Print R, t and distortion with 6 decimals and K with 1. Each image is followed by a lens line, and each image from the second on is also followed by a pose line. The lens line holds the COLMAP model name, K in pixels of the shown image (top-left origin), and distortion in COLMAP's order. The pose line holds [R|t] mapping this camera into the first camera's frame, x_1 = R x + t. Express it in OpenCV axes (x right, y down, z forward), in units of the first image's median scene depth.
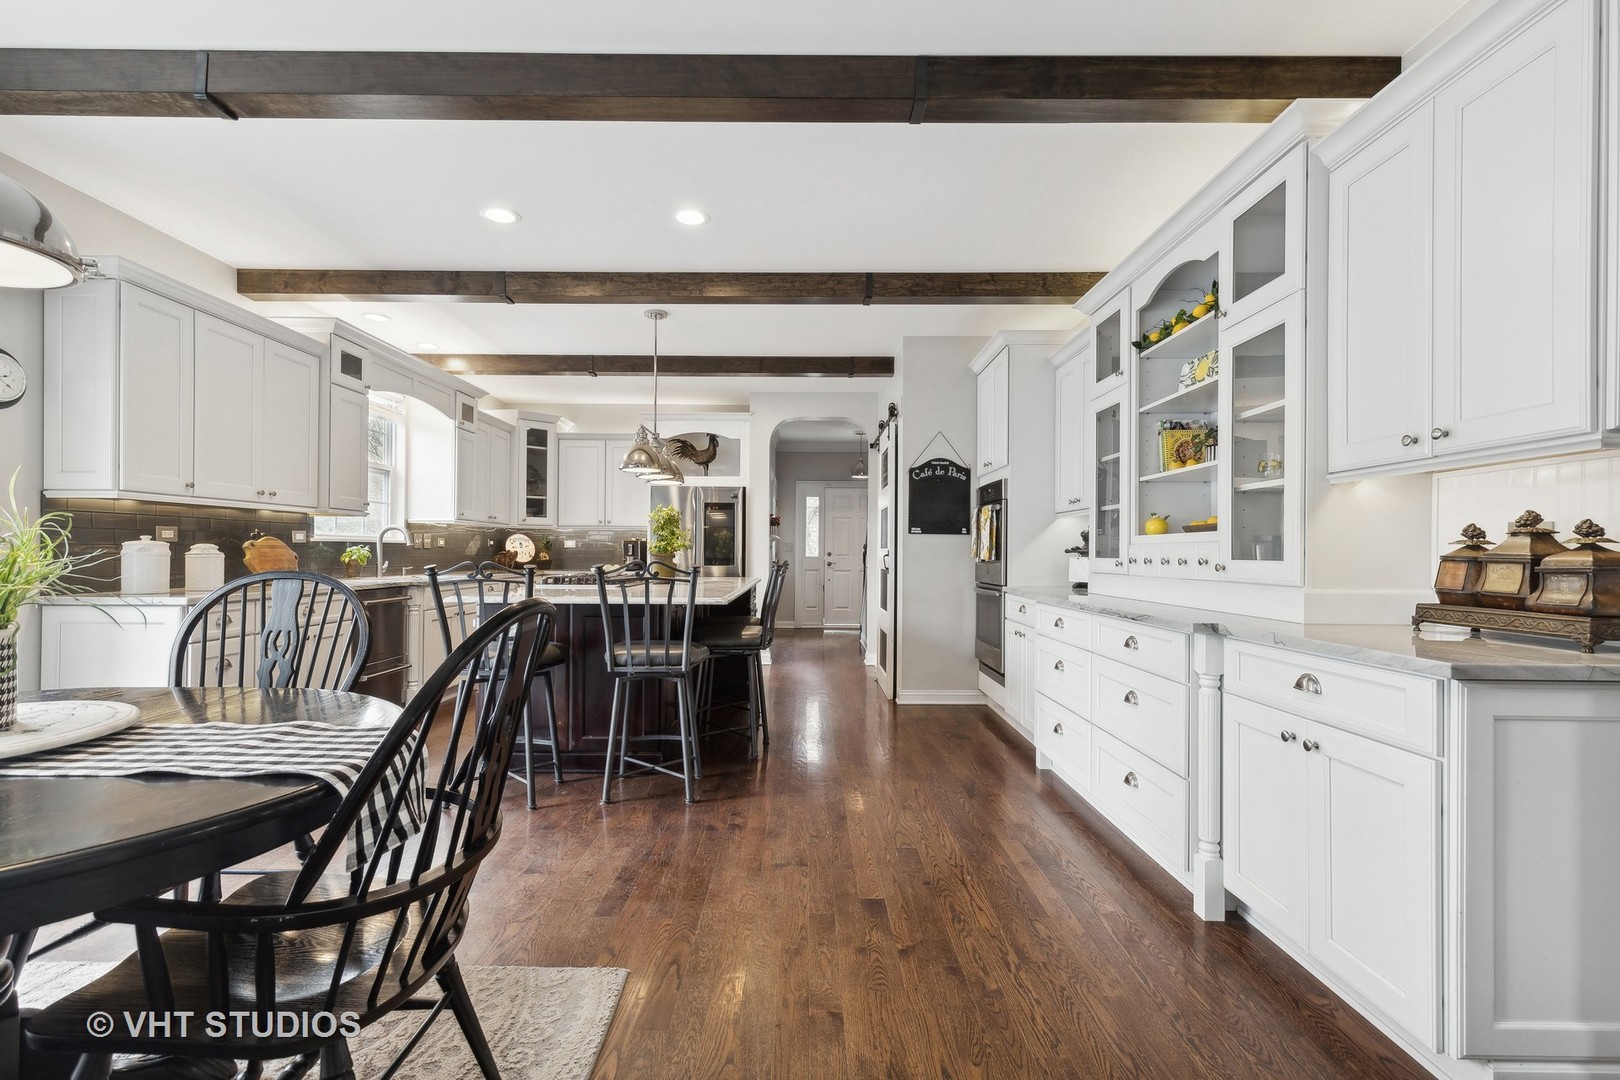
lens RADIAL K [[739.5, 0, 804.0], [0, 739.5, 544.6], [0, 0, 1]] dist [0.002701, -0.000220]
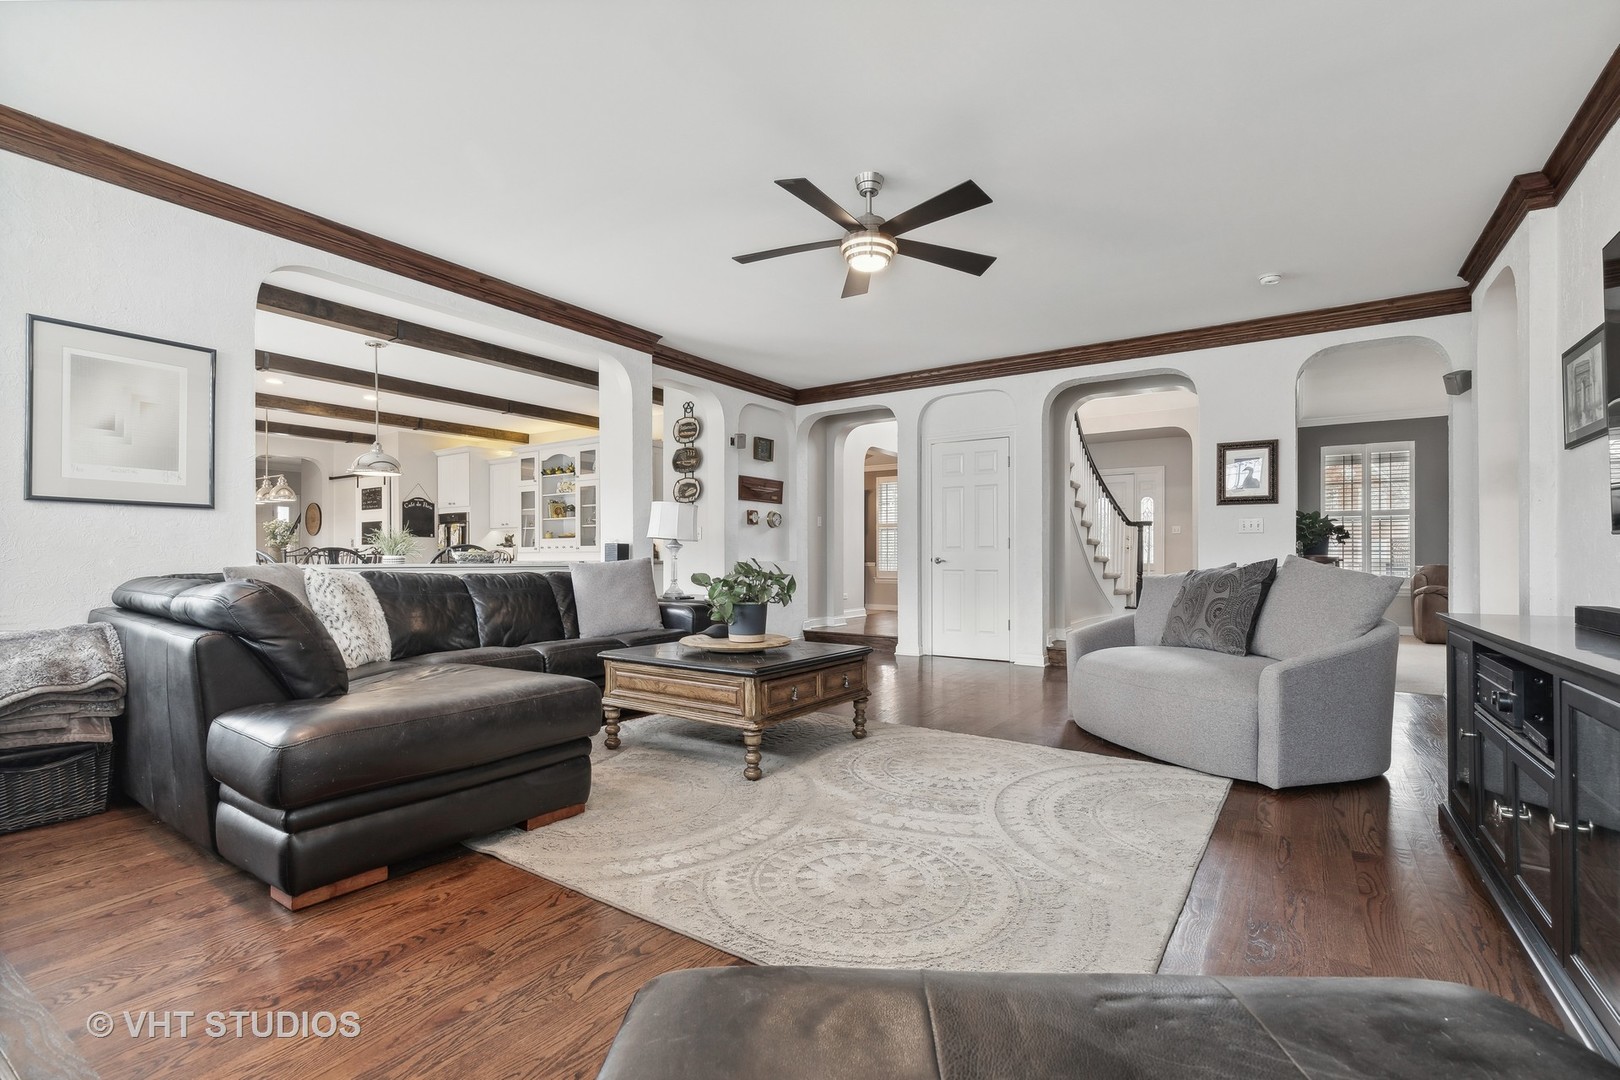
lens RADIAL K [[737.6, 0, 812.9], [0, 737.6, 547.4], [0, 0, 1]] dist [0.010139, -0.003803]
pose [[0.551782, 0.002049, 0.833986, -1.204997], [-0.001079, 0.999998, -0.001742, 0.021887], [-0.833988, 0.000061, 0.551783, -1.292309]]
